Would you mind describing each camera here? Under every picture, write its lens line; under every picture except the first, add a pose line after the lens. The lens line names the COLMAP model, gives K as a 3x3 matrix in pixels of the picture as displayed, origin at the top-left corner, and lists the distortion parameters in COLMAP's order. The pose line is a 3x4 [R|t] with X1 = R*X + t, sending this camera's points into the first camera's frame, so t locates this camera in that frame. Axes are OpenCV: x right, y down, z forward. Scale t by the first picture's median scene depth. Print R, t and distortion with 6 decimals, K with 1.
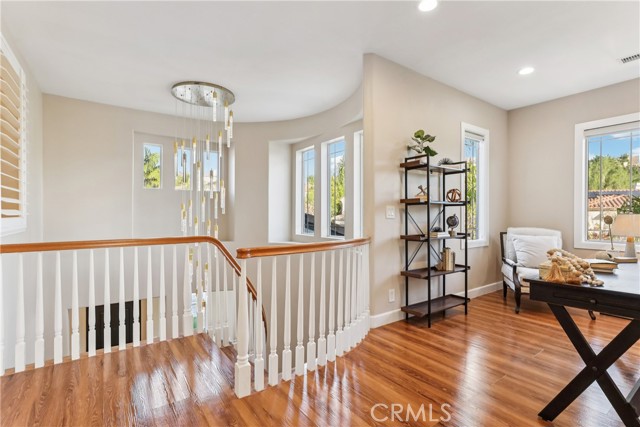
lens RADIAL K [[301.8, 0, 320.0], [0, 301.8, 213.5], [0, 0, 1]] dist [0.052770, 0.000192]
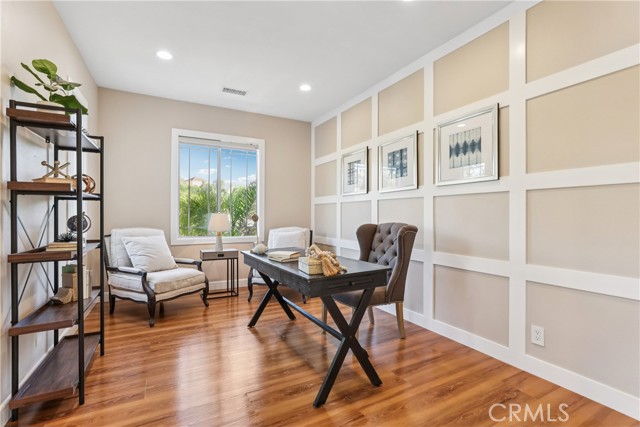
lens RADIAL K [[304.2, 0, 322.6], [0, 304.2, 216.0], [0, 0, 1]] dist [-0.025635, 0.017909]
pose [[0.130804, -0.003962, 0.991400, -0.147108], [-0.009391, 0.999942, 0.005235, 0.001311], [-0.991364, -0.009995, 0.130760, 0.425799]]
